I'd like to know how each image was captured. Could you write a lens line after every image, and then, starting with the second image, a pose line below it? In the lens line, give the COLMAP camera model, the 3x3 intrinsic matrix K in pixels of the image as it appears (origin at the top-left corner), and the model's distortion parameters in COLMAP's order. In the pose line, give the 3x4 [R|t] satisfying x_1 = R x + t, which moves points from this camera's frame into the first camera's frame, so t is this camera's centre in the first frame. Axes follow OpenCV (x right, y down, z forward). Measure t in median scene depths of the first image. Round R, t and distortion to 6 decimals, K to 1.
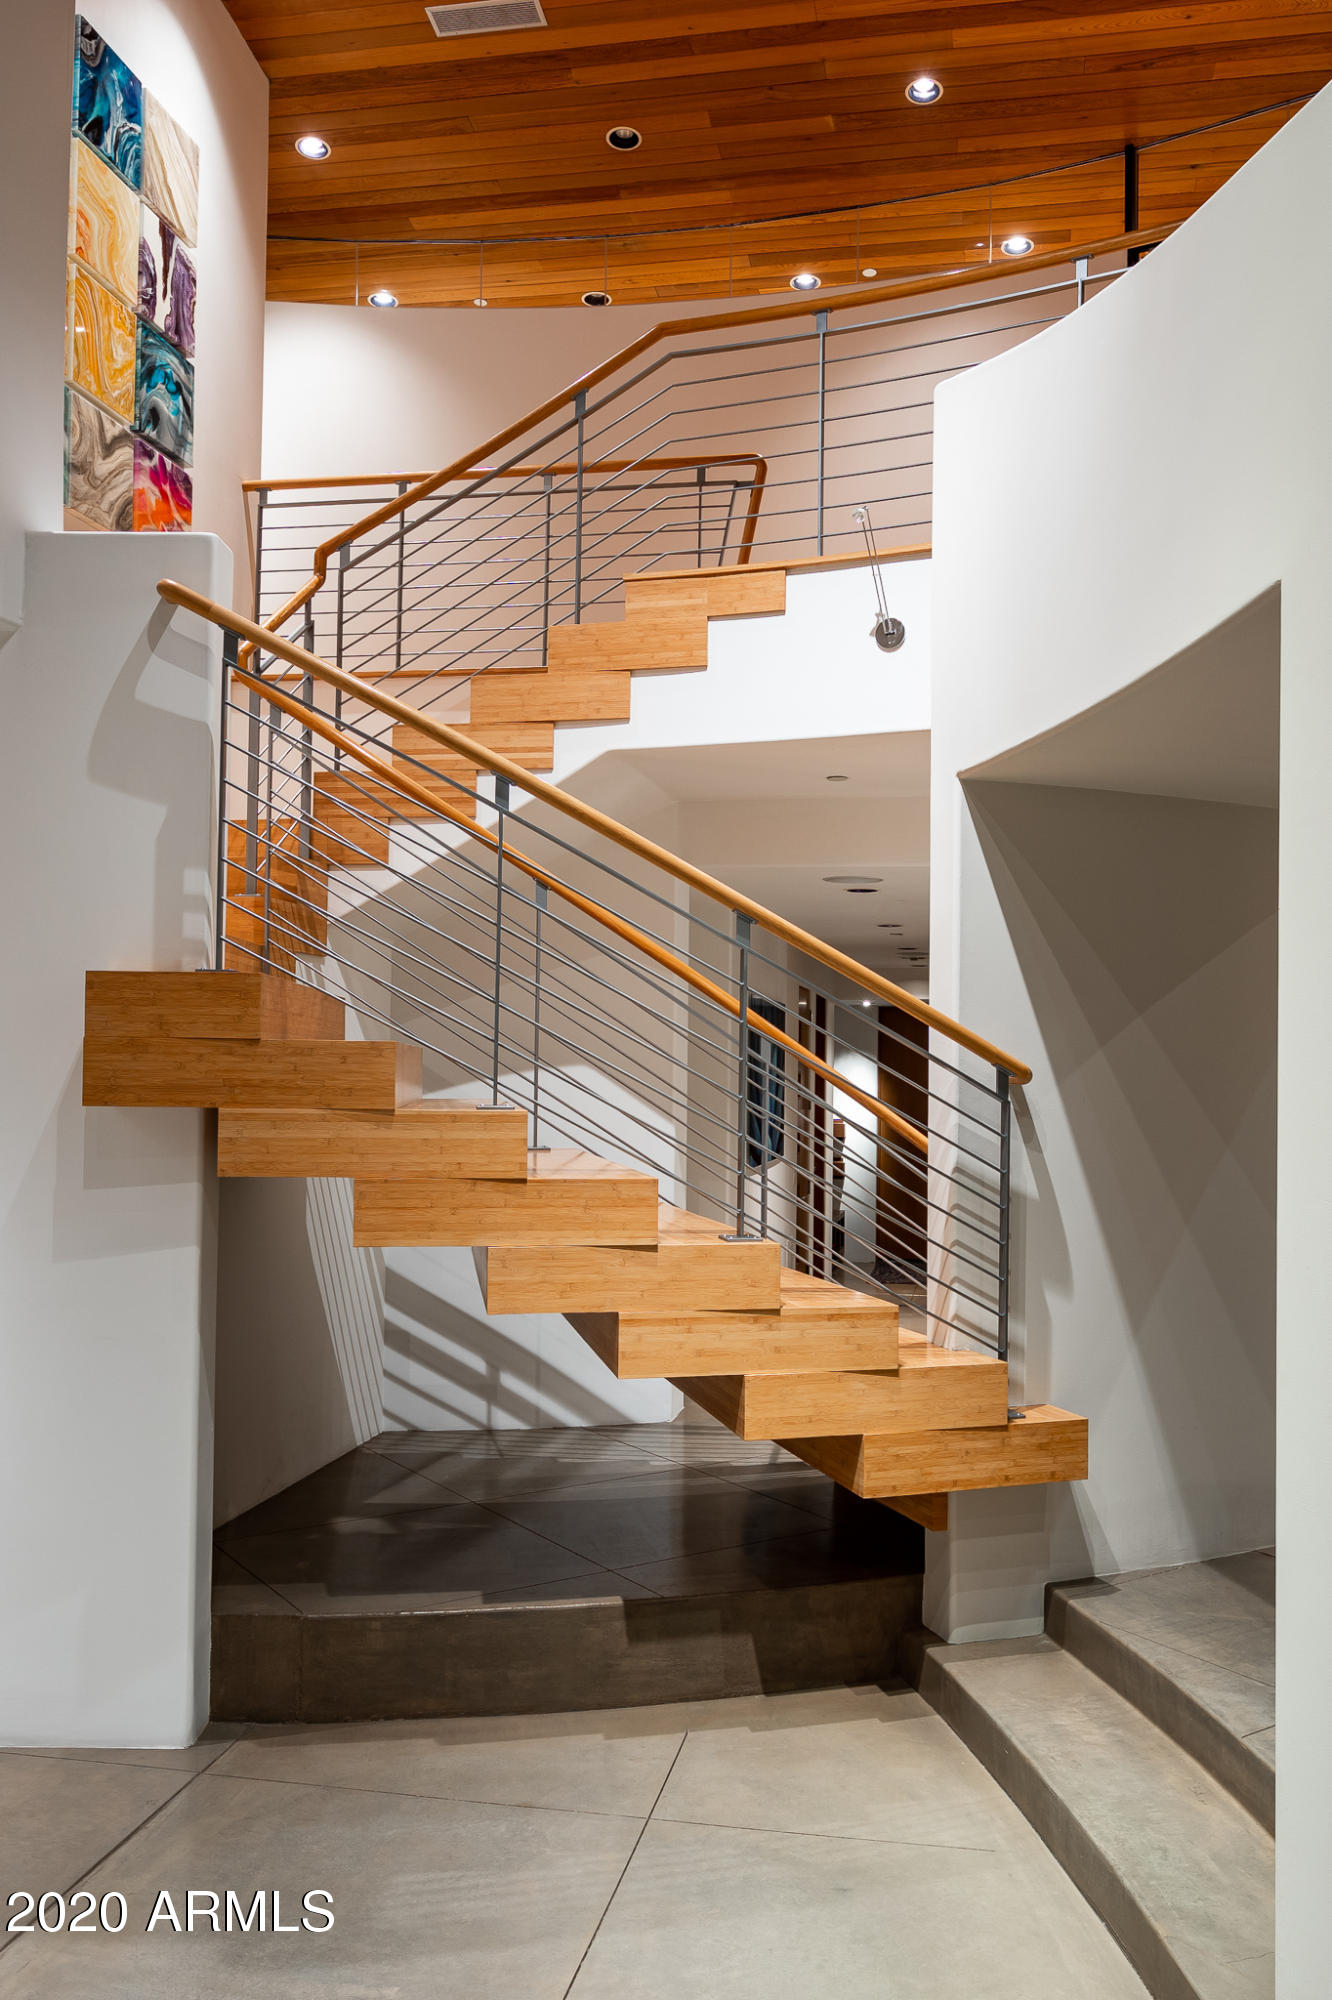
lens RADIAL K [[1664.0, 0, 667.8], [0, 1664.0, 1011.8], [0, 0, 1]] dist [-0.002097, 0.008629]
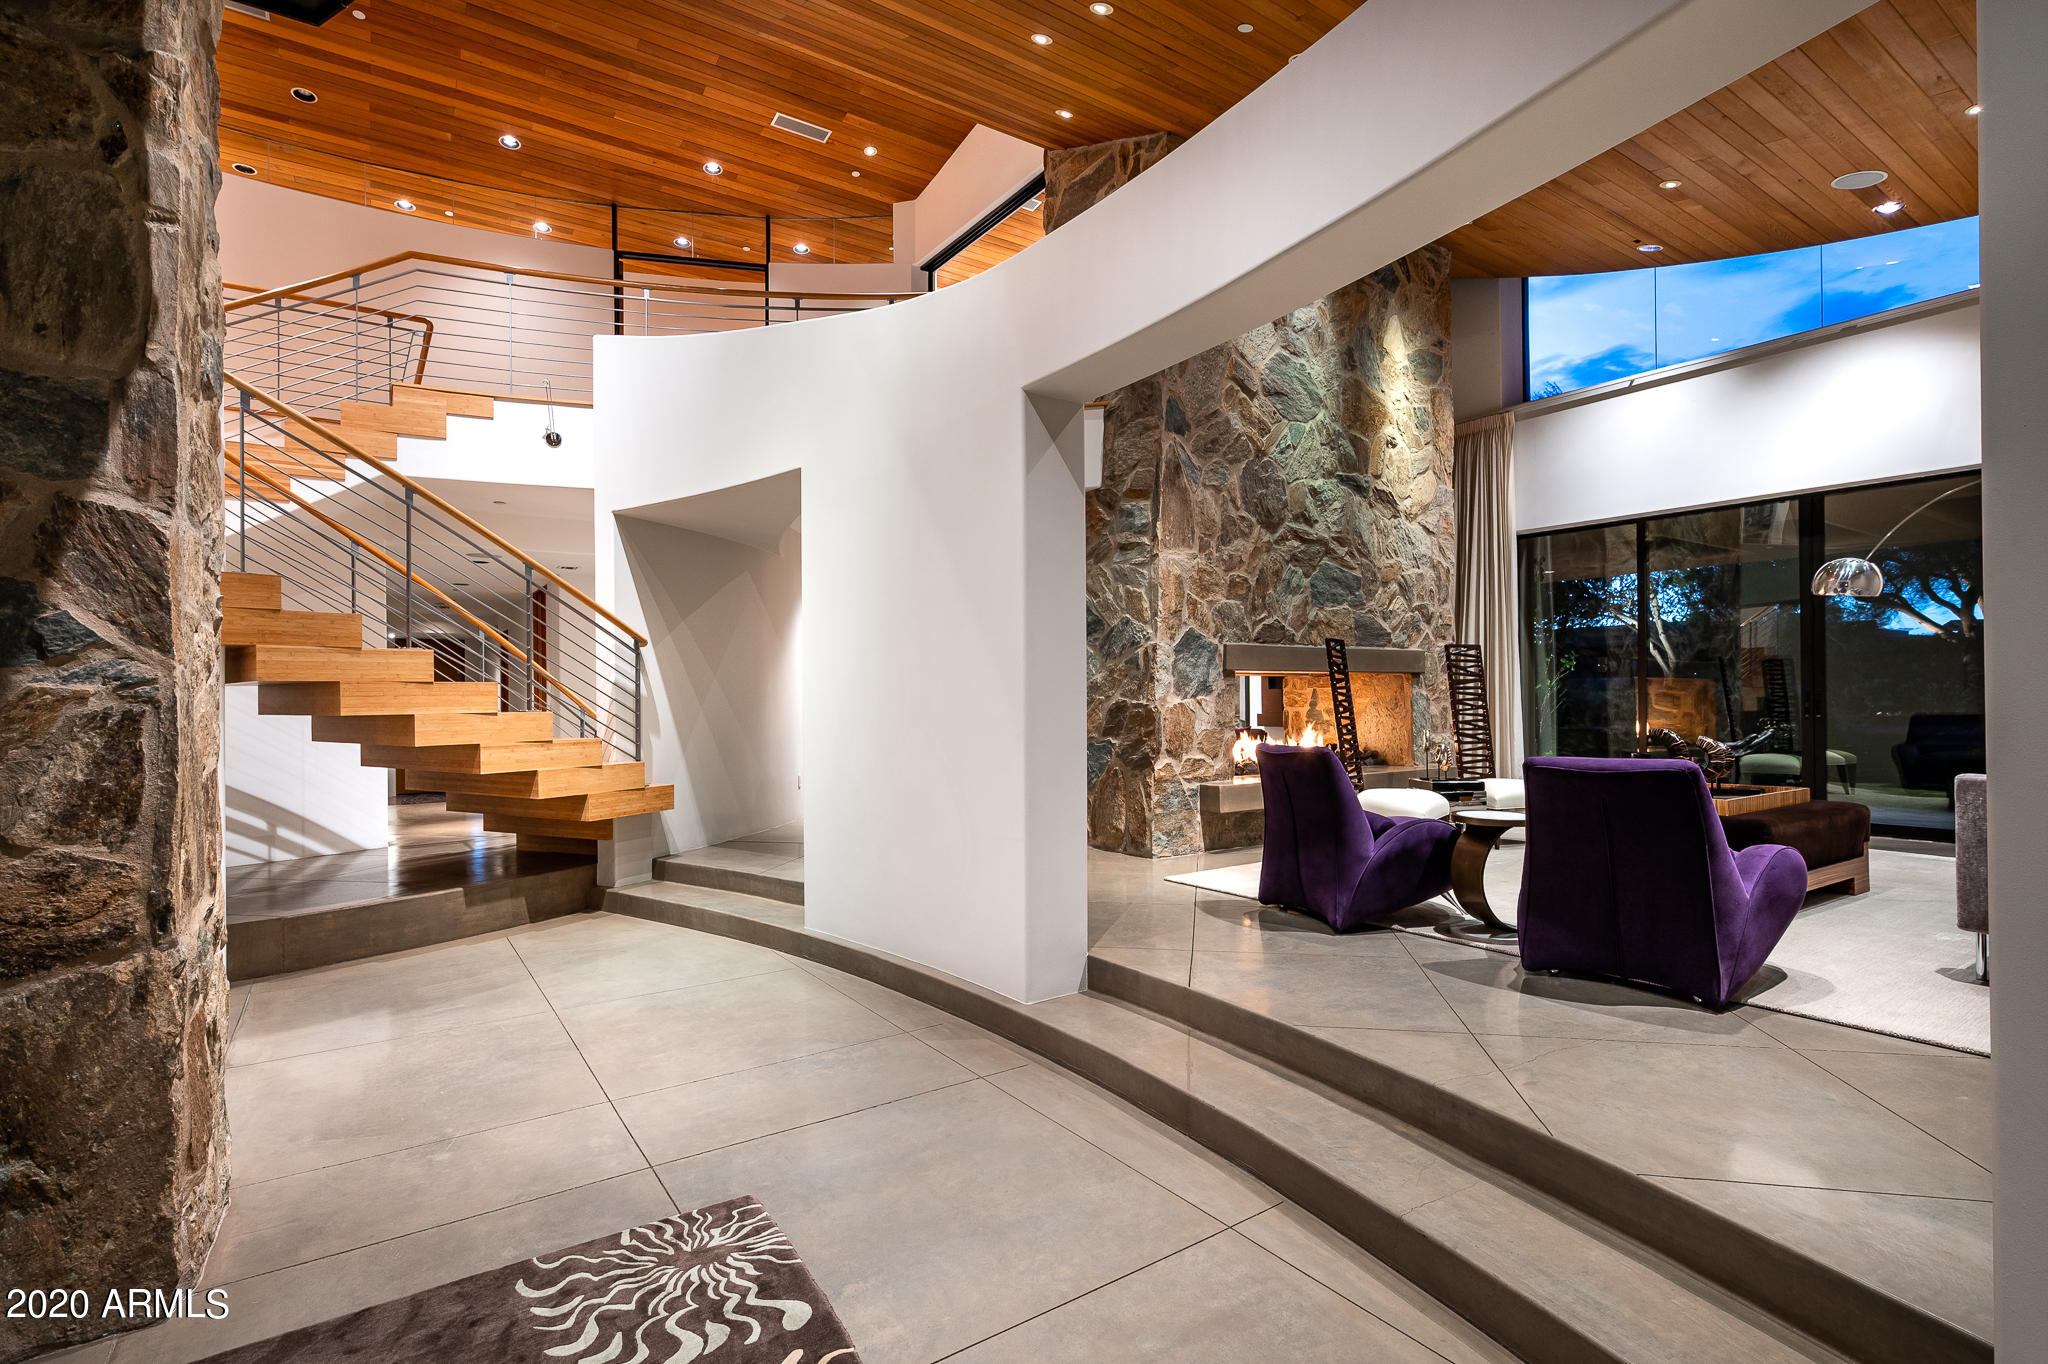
lens RADIAL K [[991.8, 0, 1033.7], [0, 991.8, 683.7], [0, 0, 1]] dist [0.002002, 0.001602]
pose [[0.700838, -0.010632, 0.713241, -0.393933], [-0.002312, 0.999850, 0.017176, 0.069464], [-0.713317, -0.013686, 0.700708, -0.370965]]
